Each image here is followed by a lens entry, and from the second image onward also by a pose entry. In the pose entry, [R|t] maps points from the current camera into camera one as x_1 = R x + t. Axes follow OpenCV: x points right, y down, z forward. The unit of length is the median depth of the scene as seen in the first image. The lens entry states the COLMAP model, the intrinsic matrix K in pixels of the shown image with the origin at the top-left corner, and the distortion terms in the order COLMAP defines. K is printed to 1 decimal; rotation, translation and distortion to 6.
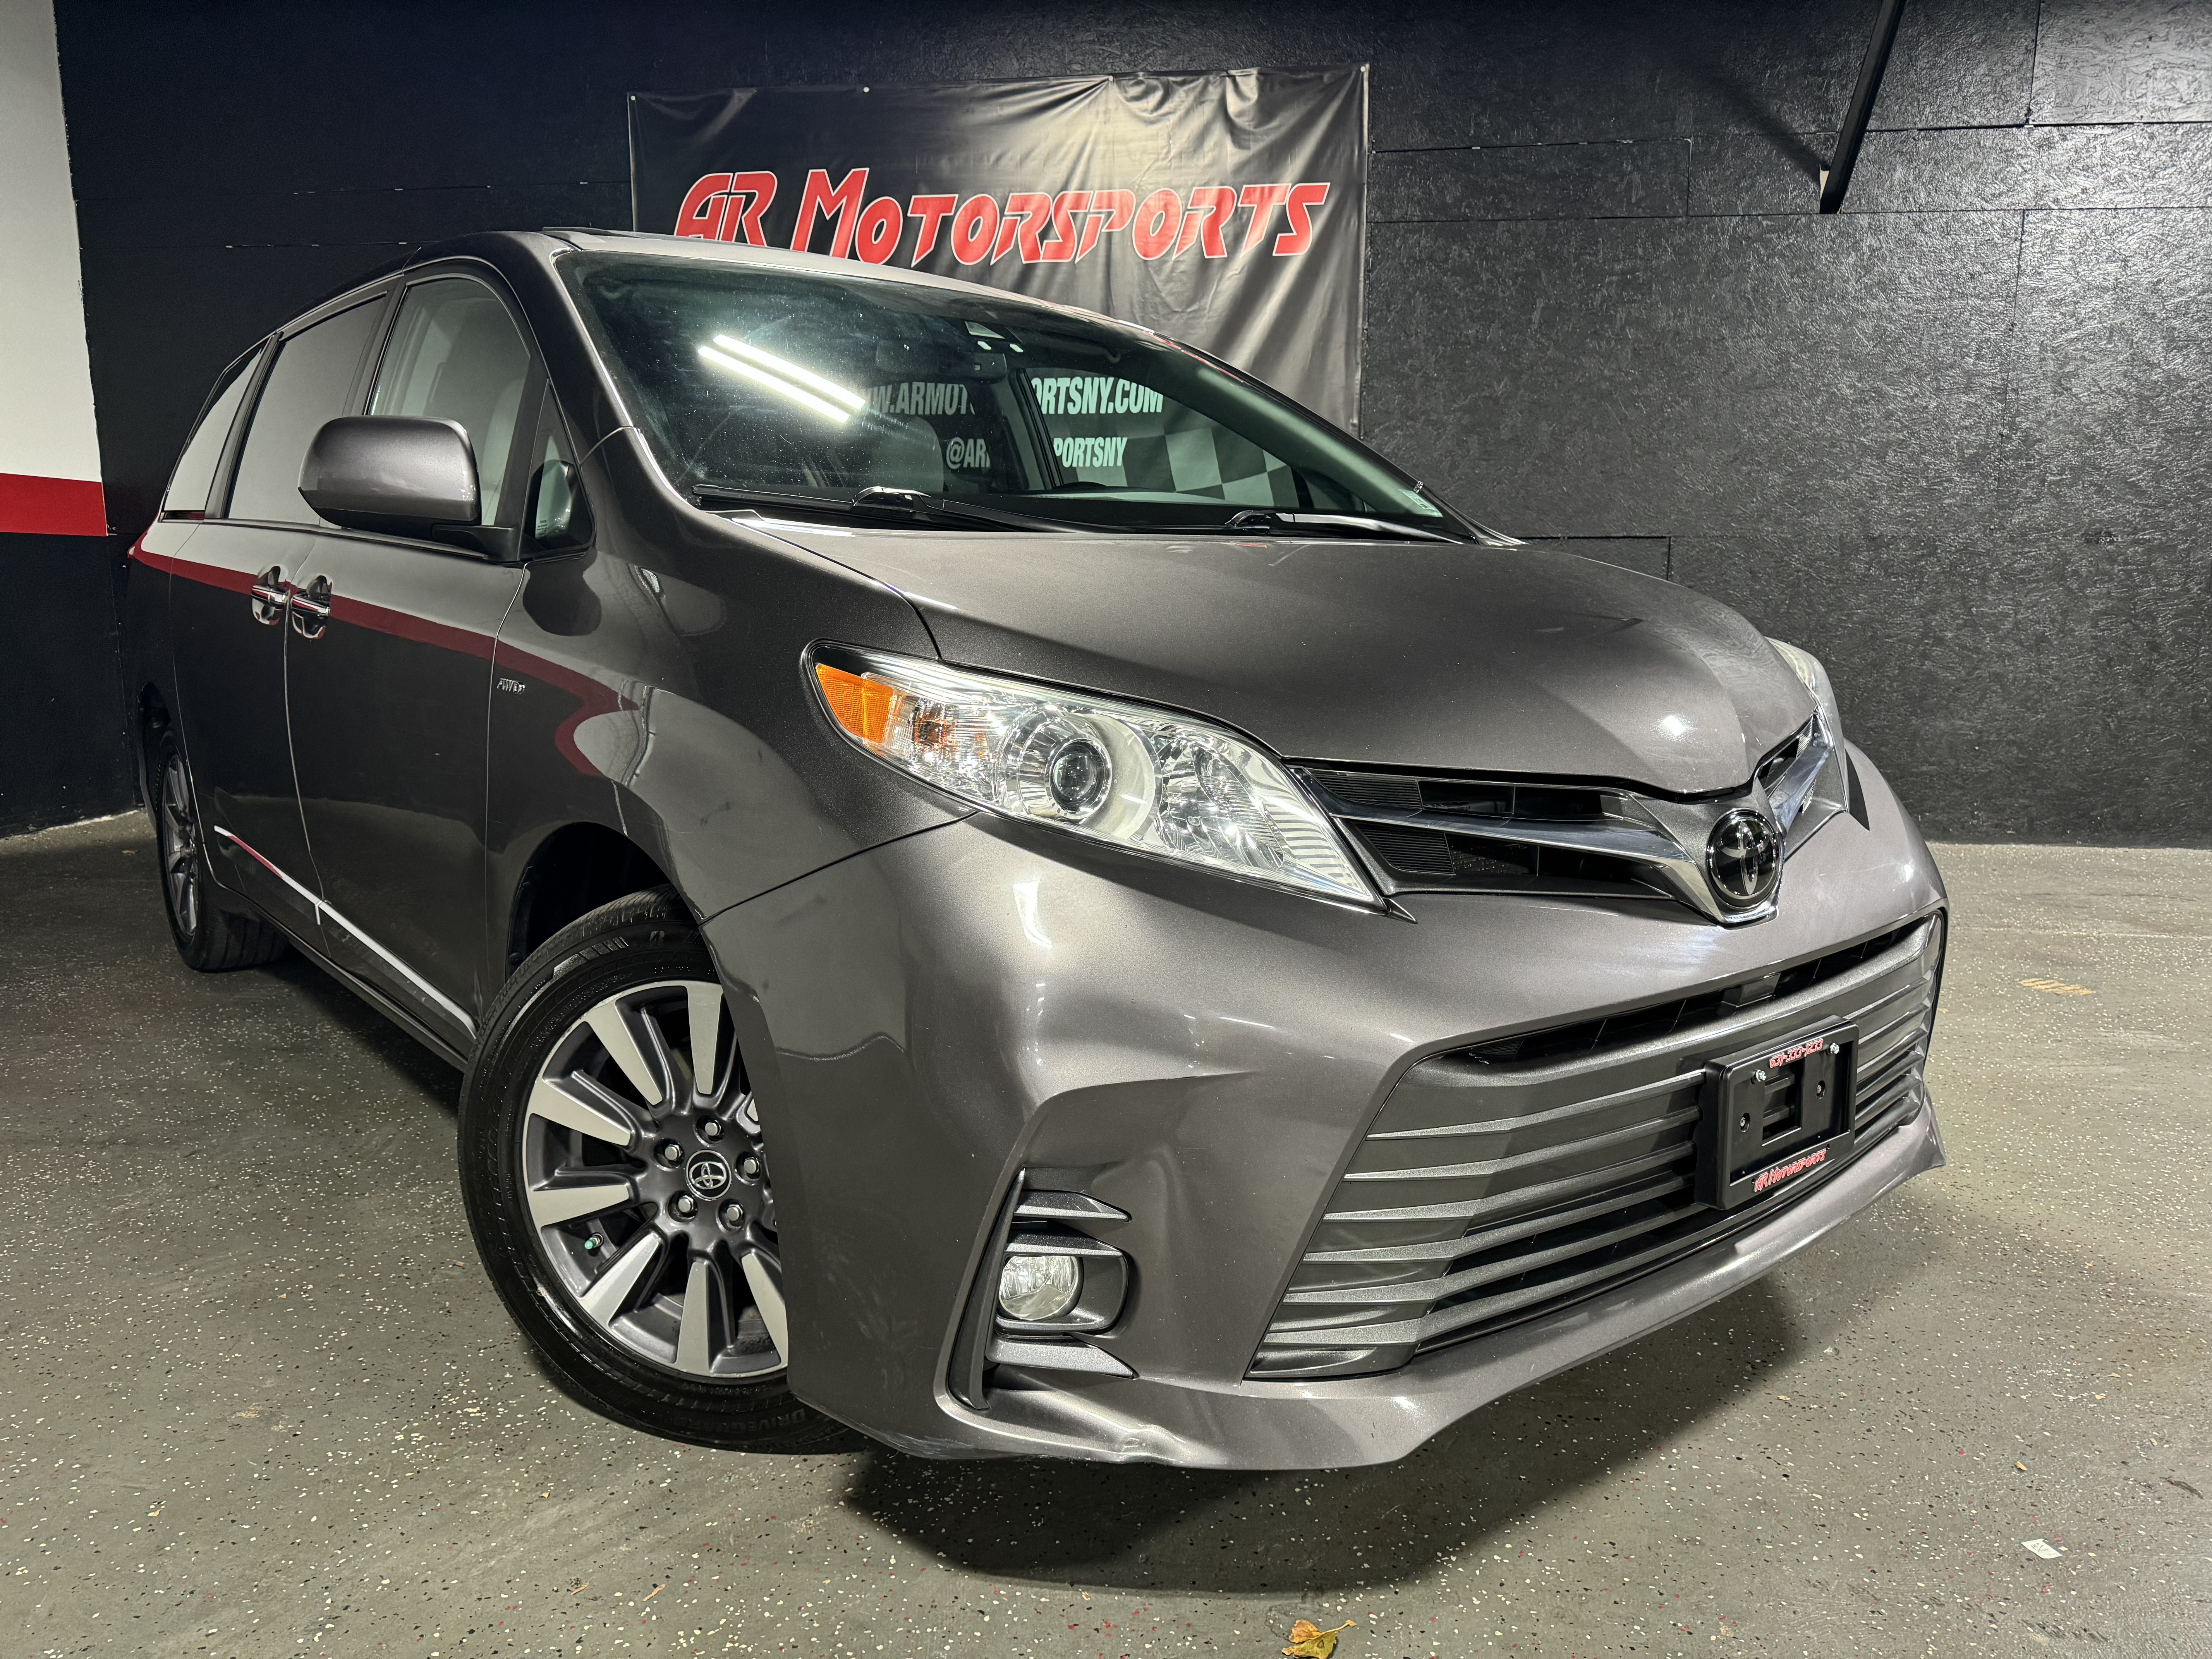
lens RADIAL K [[1634.0, 0, 1088.8], [0, 1634.0, 822.7], [0, 0, 1]] dist [0.004905, -0.012053]
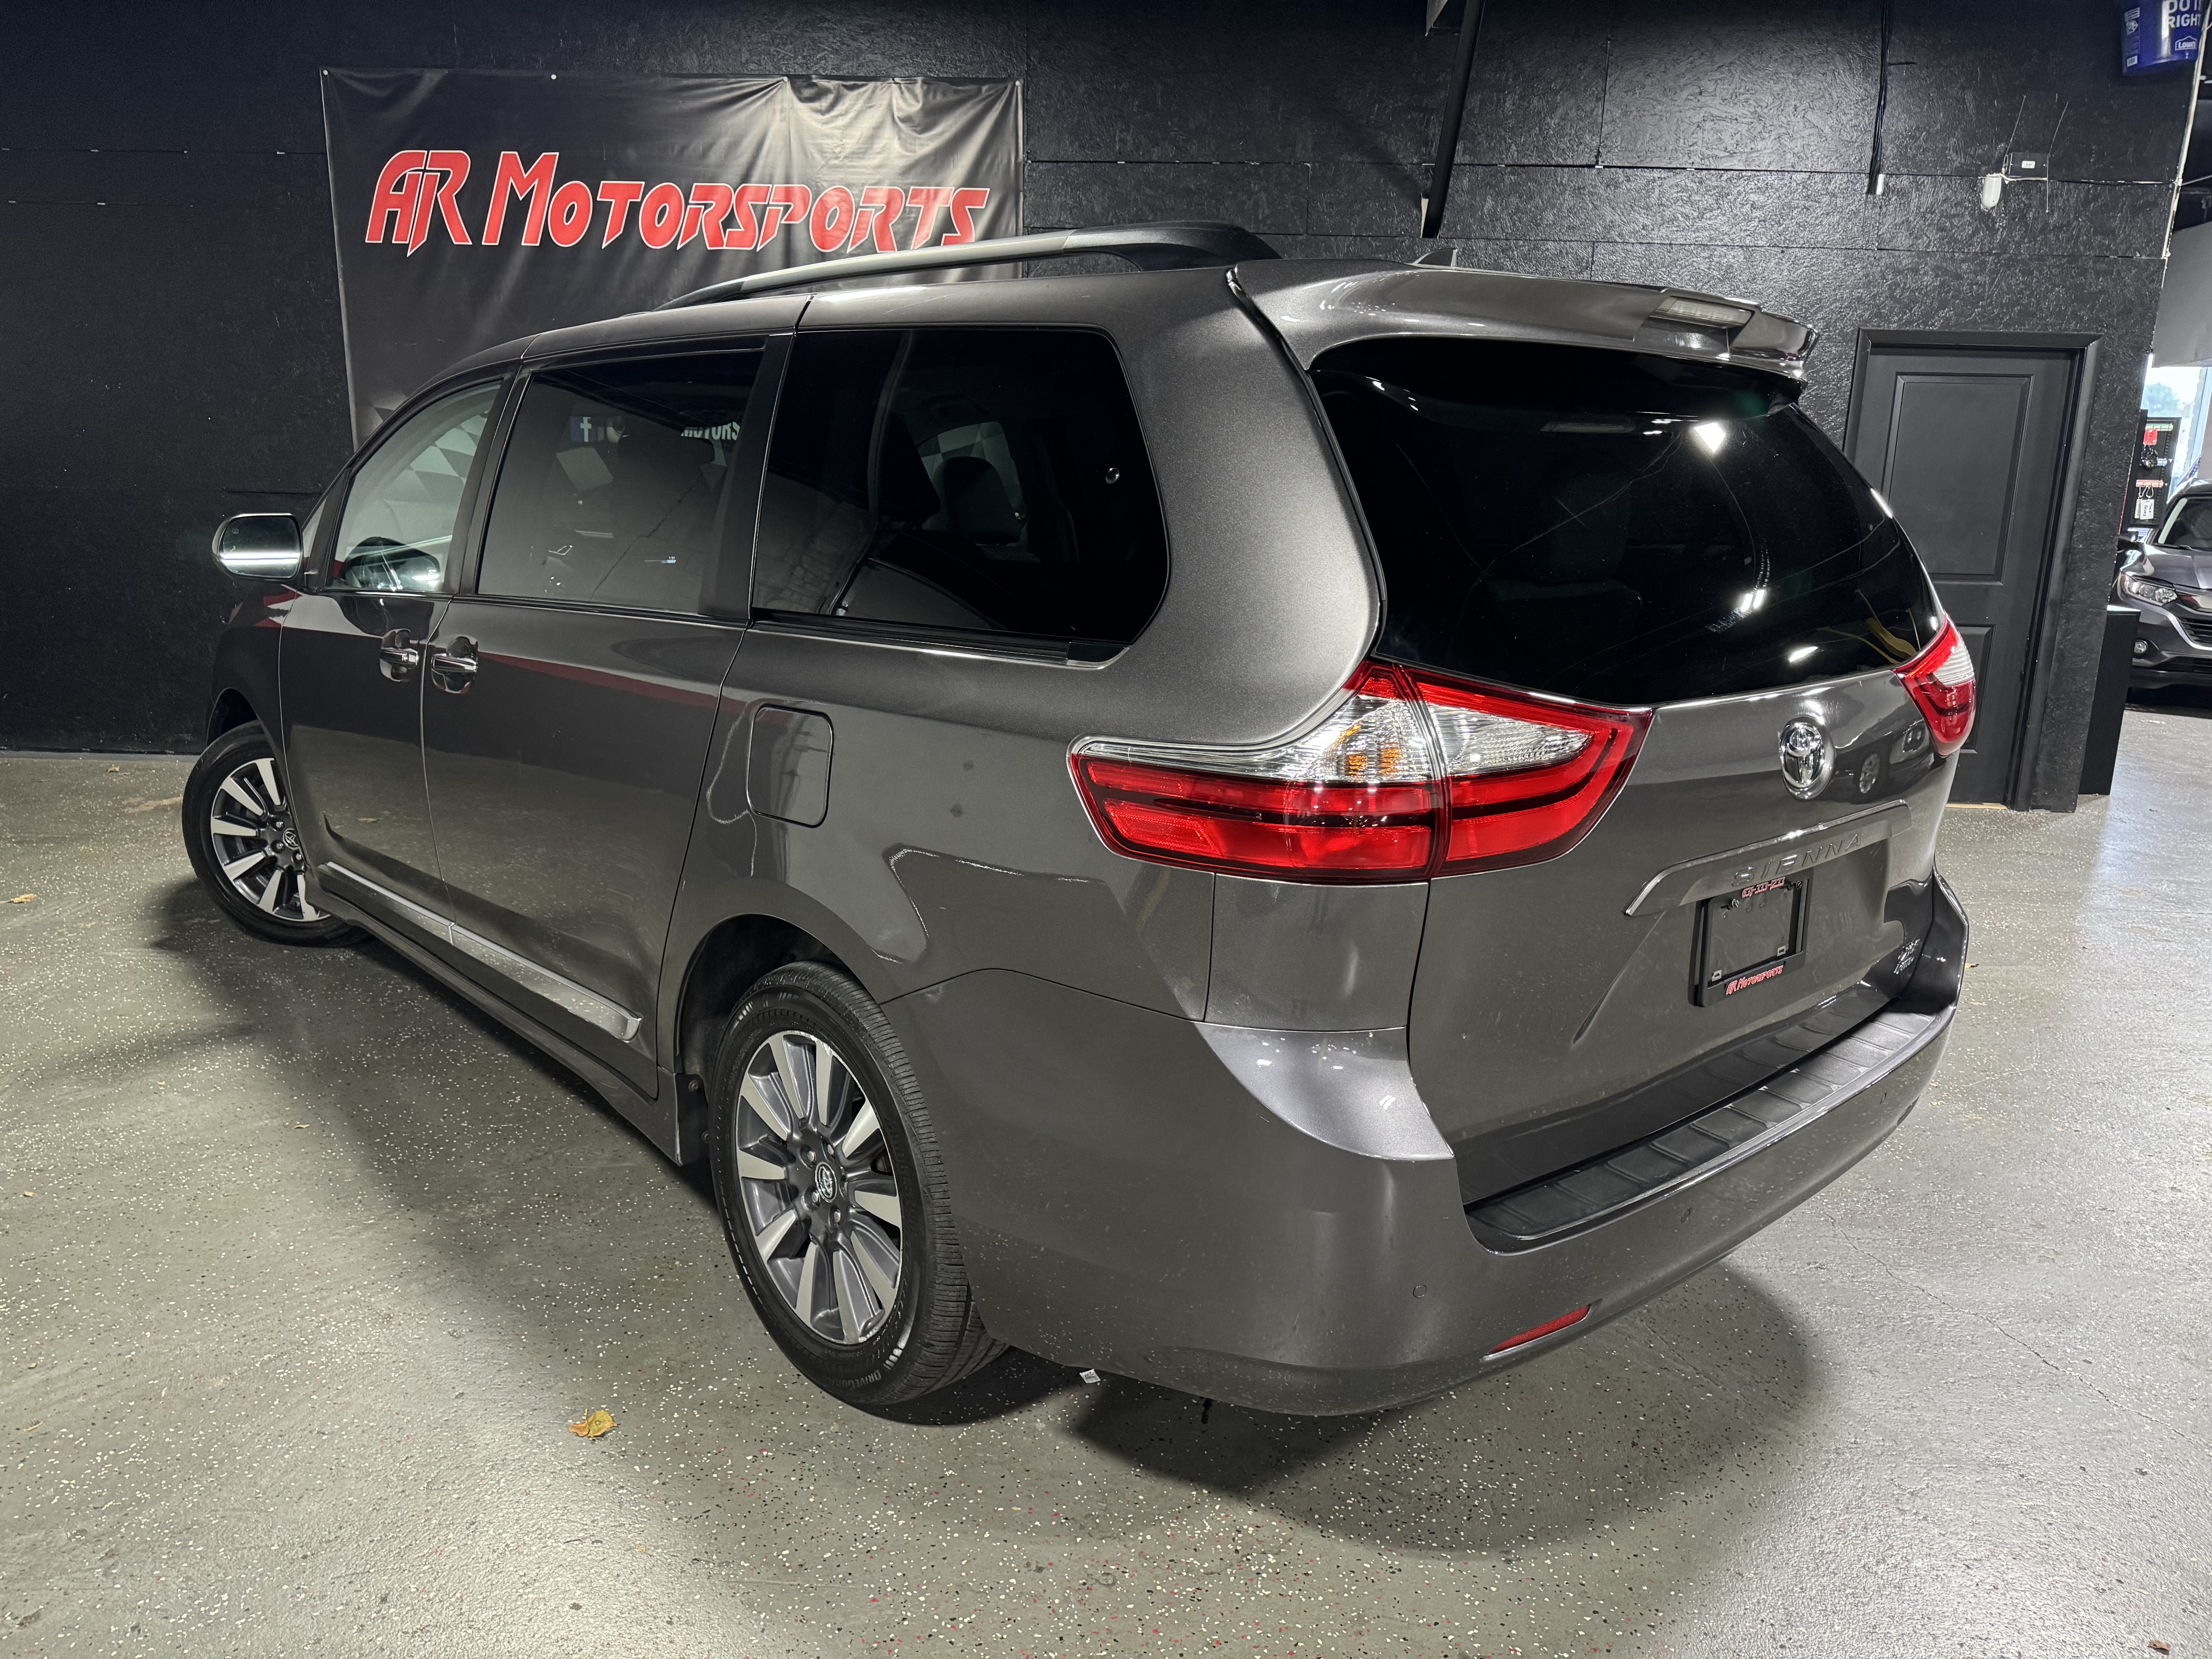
lens RADIAL K [[1634.0, 0, 1129.6], [0, 1634.0, 839.6], [0, 0, 1]] dist [0.004905, -0.012053]
pose [[0.995116, 0.001547, 0.098696, 0.134729], [-0.009162, 0.997008, 0.076748, -0.043022], [-0.098282, -0.077277, 0.992154, -0.125623]]
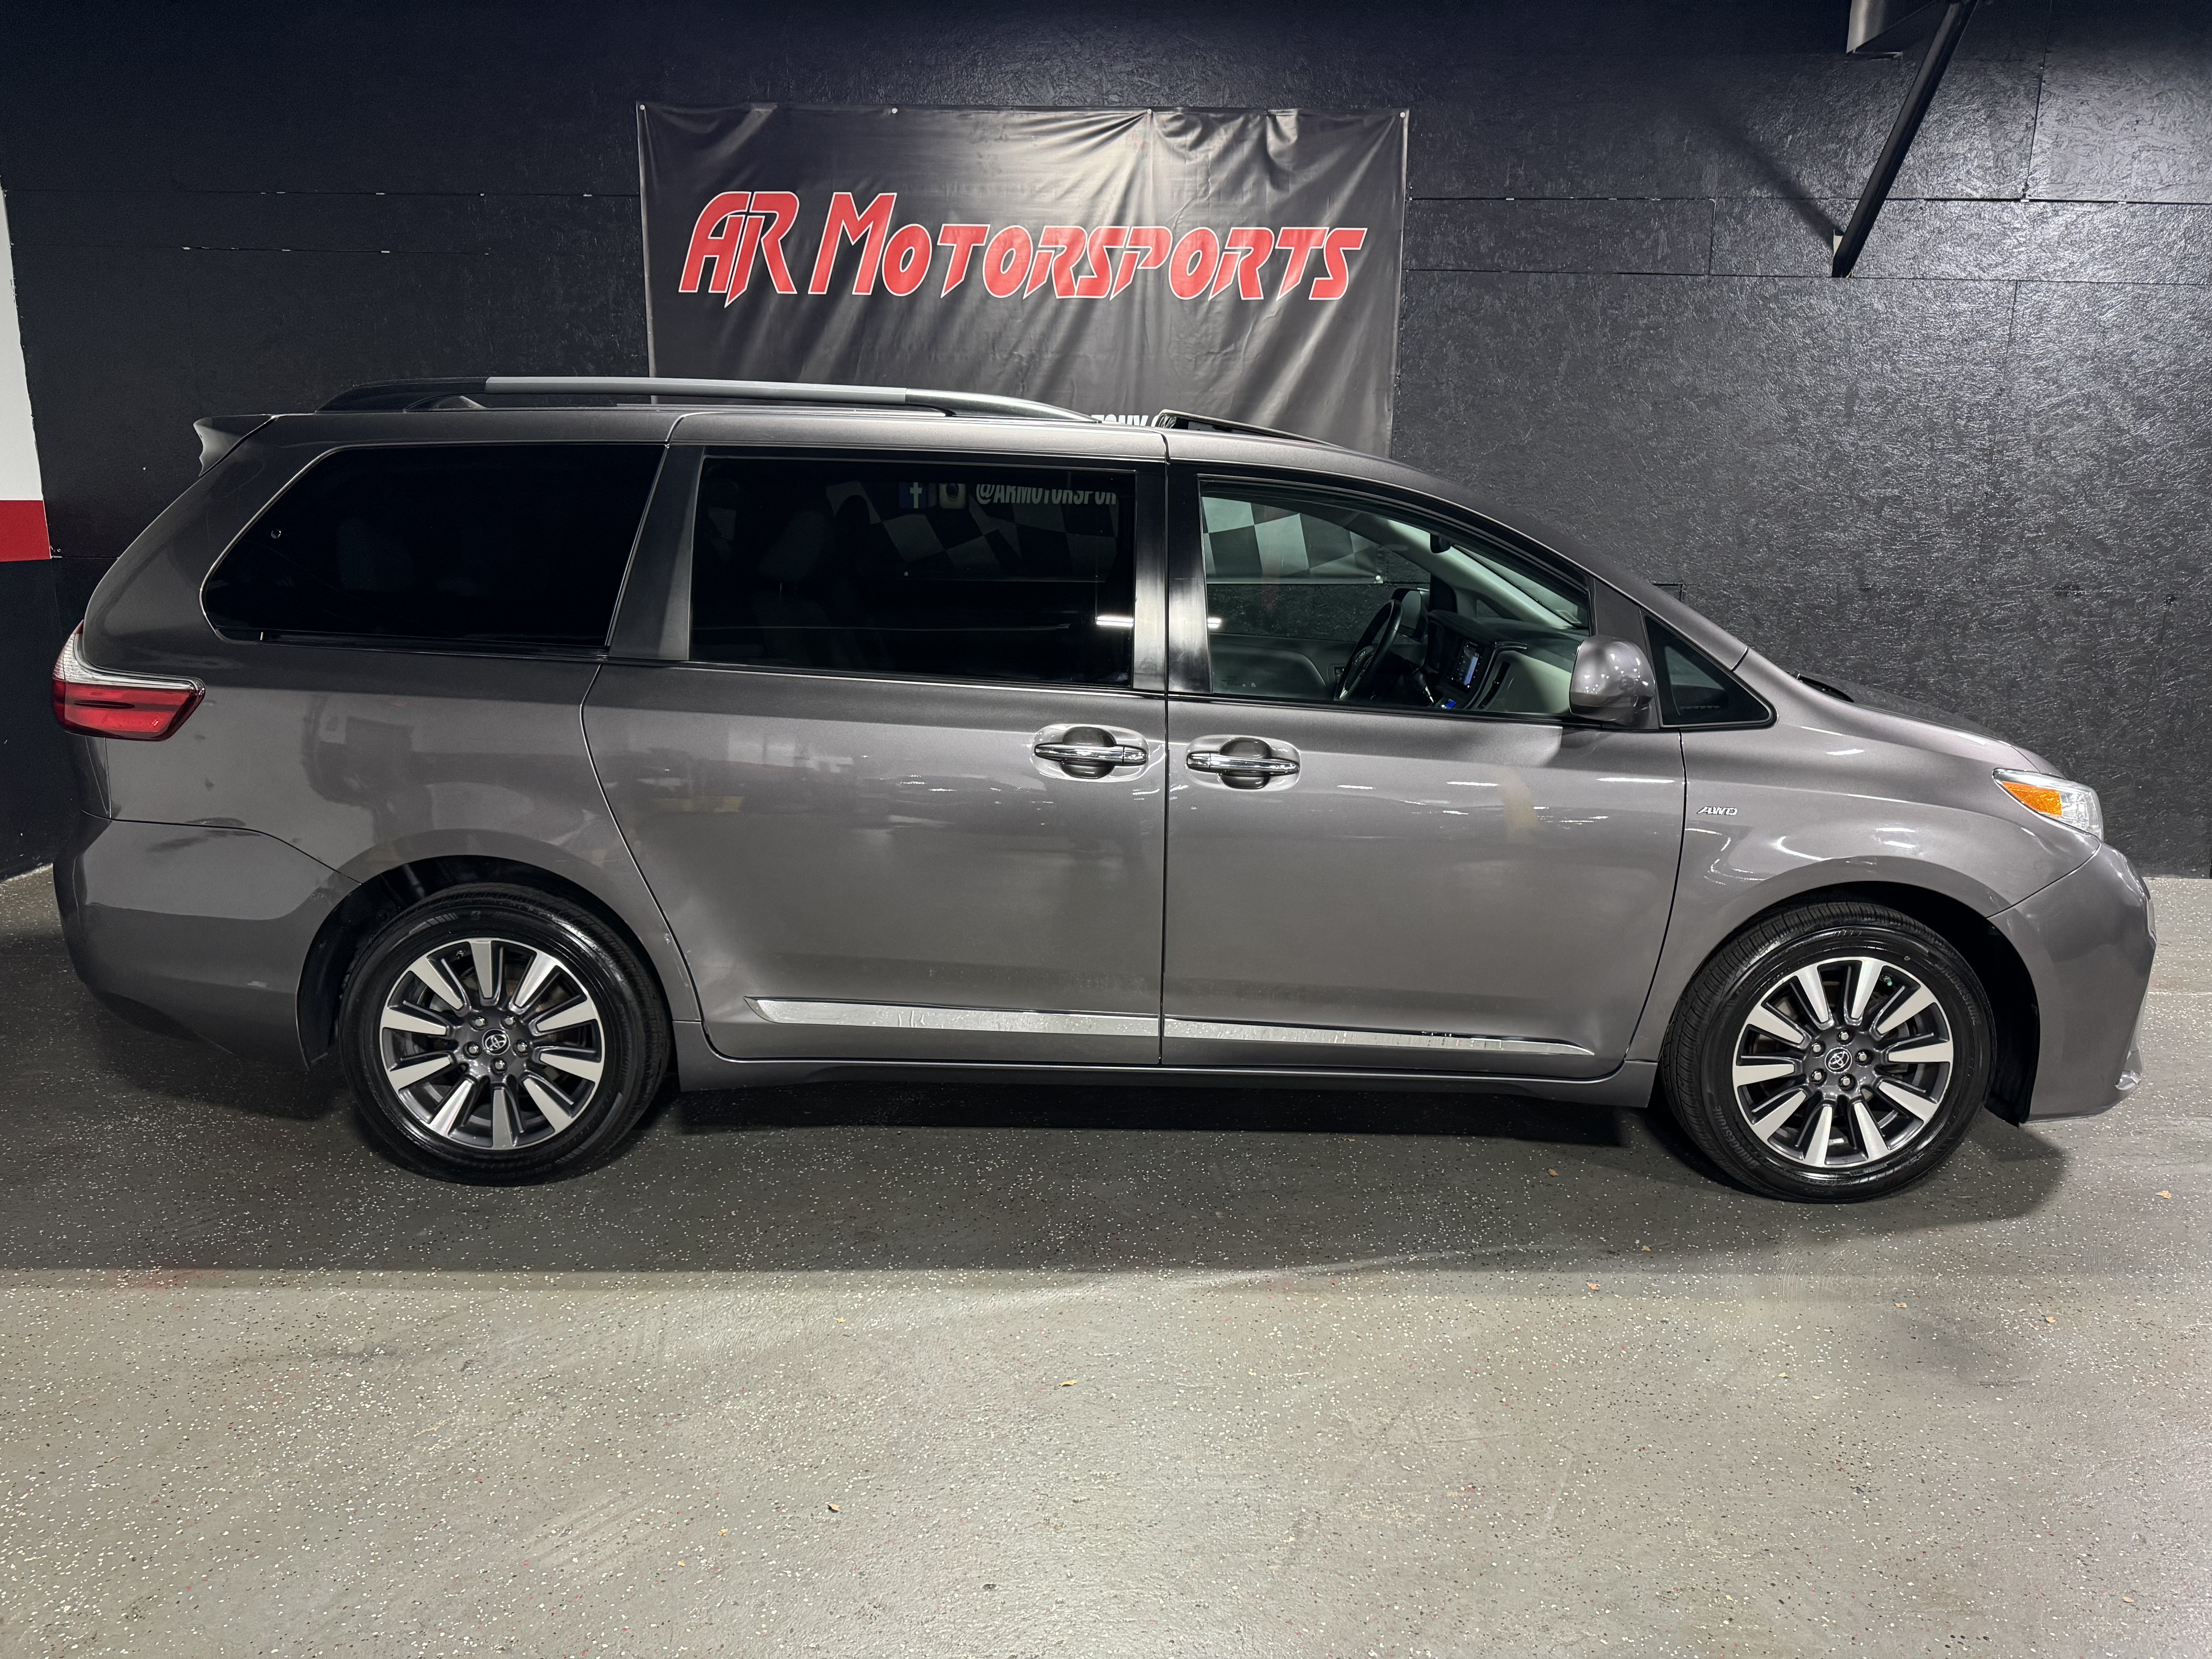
lens RADIAL K [[1634.0, 0, 1114.1], [0, 1634.0, 839.3], [0, 0, 1]] dist [0.004905, -0.012053]
pose [[0.992792, -0.012735, 0.119174, -0.131947], [0.005337, 0.998050, 0.062190, -0.081286], [-0.119734, -0.061105, 0.990924, 0.002449]]
